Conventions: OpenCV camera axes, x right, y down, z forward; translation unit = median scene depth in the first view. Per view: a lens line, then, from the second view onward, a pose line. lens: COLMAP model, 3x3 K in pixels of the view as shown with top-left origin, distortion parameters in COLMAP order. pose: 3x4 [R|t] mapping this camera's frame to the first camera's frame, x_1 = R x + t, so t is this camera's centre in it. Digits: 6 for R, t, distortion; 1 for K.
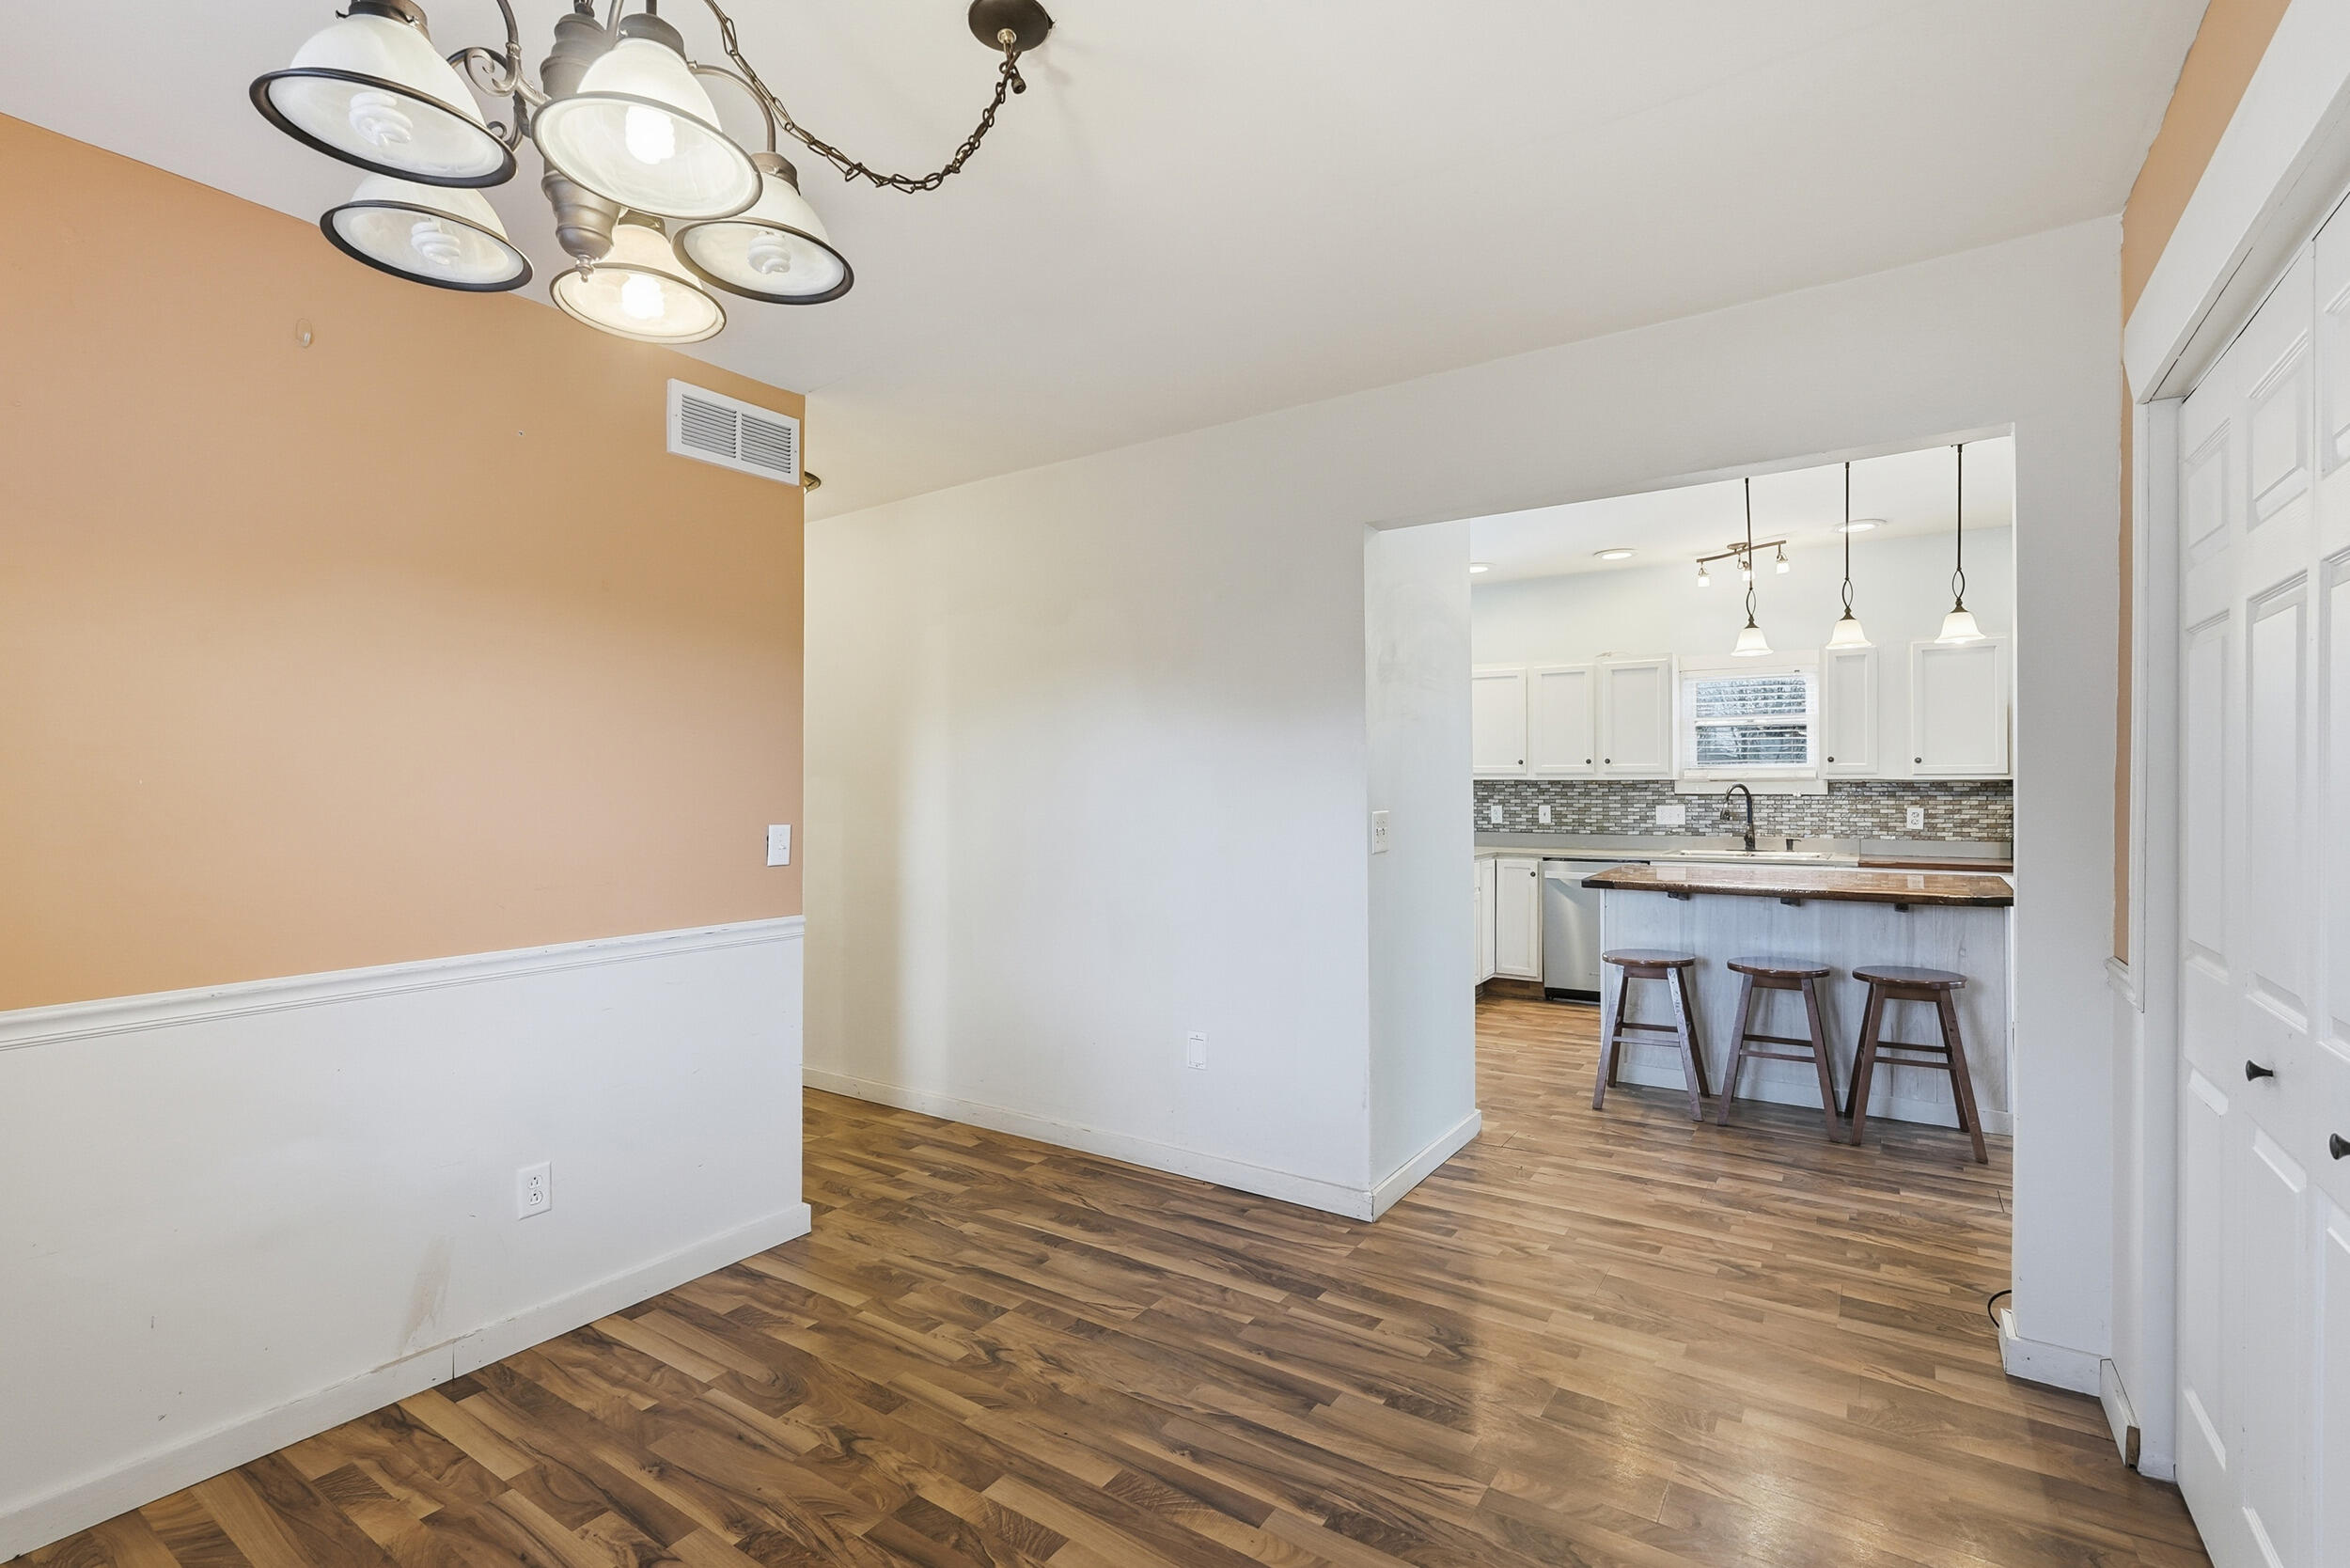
lens RADIAL K [[1048.0, 0, 1191.9], [0, 1048.0, 771.3], [0, 0, 1]] dist [-0.007469, 0.002251]
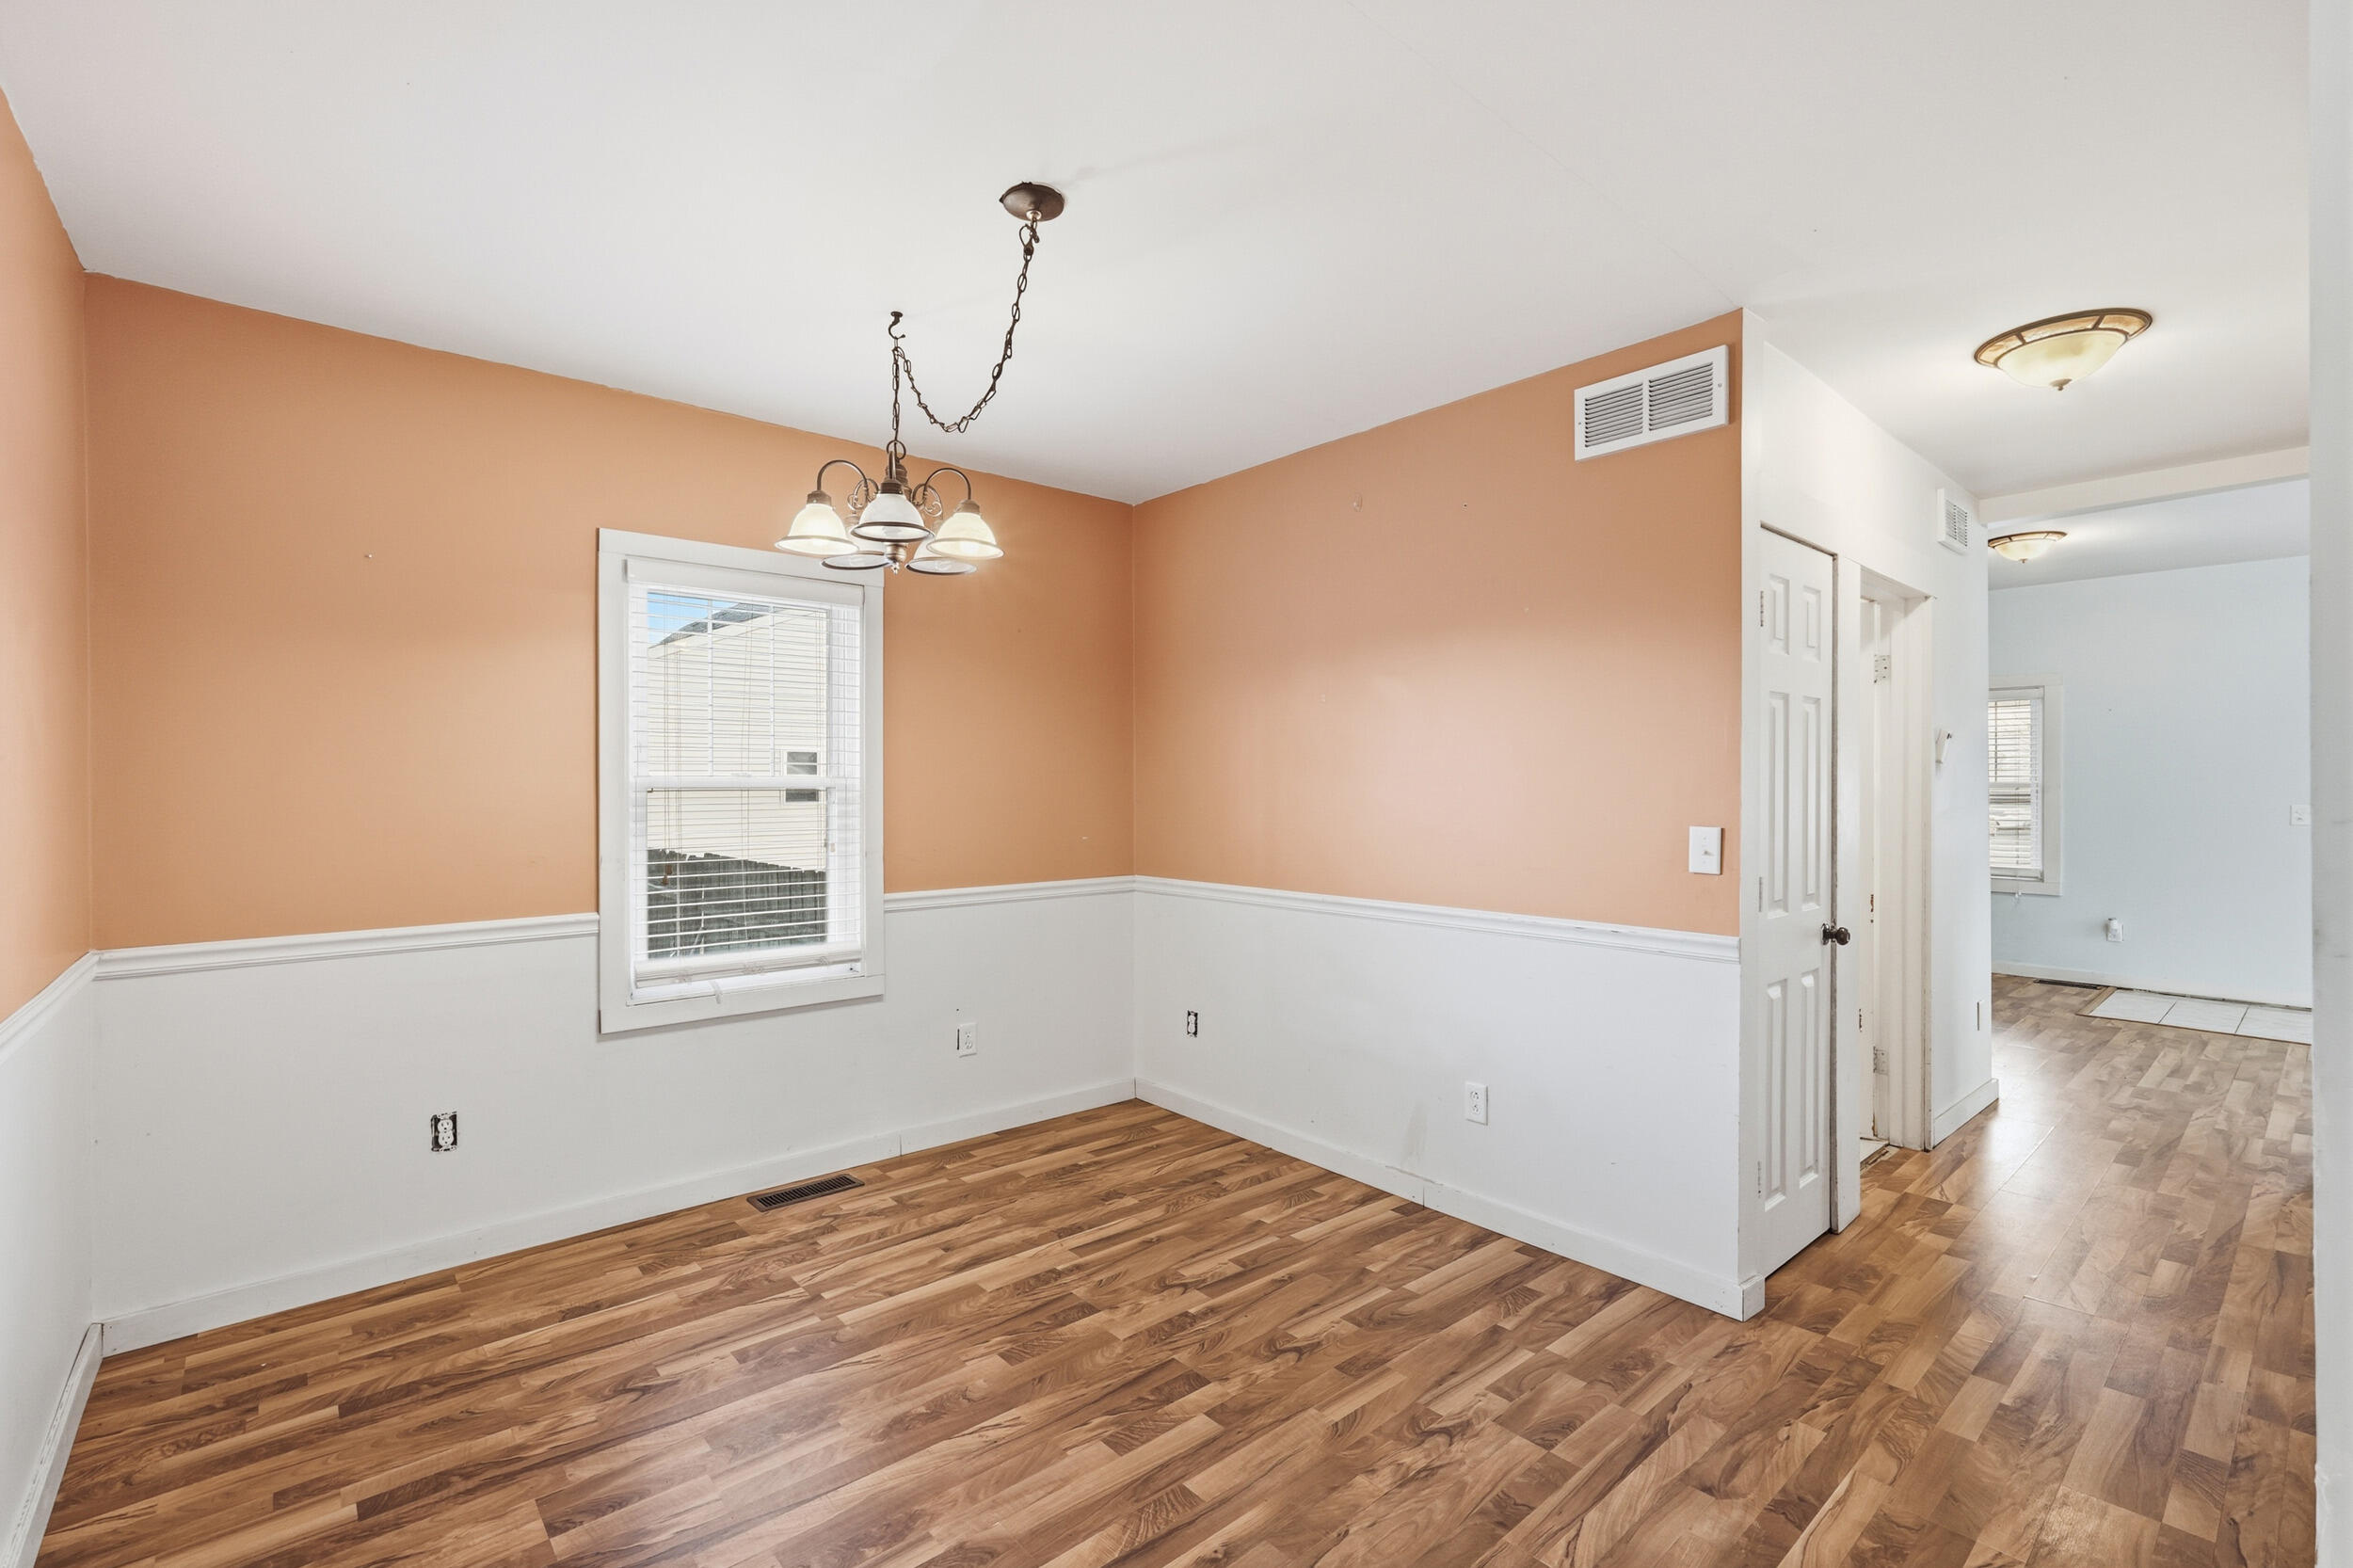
lens RADIAL K [[1049.3, 0, 1173.2], [0, 1049.3, 784.3], [0, 0, 1]] dist [-0.007469, 0.002251]
pose [[-0.264417, 0.004123, -0.964400, 0.678417], [0.014377, 0.999897, 0.000333, 0.011093], [0.964301, -0.013777, -0.264449, 0.976195]]
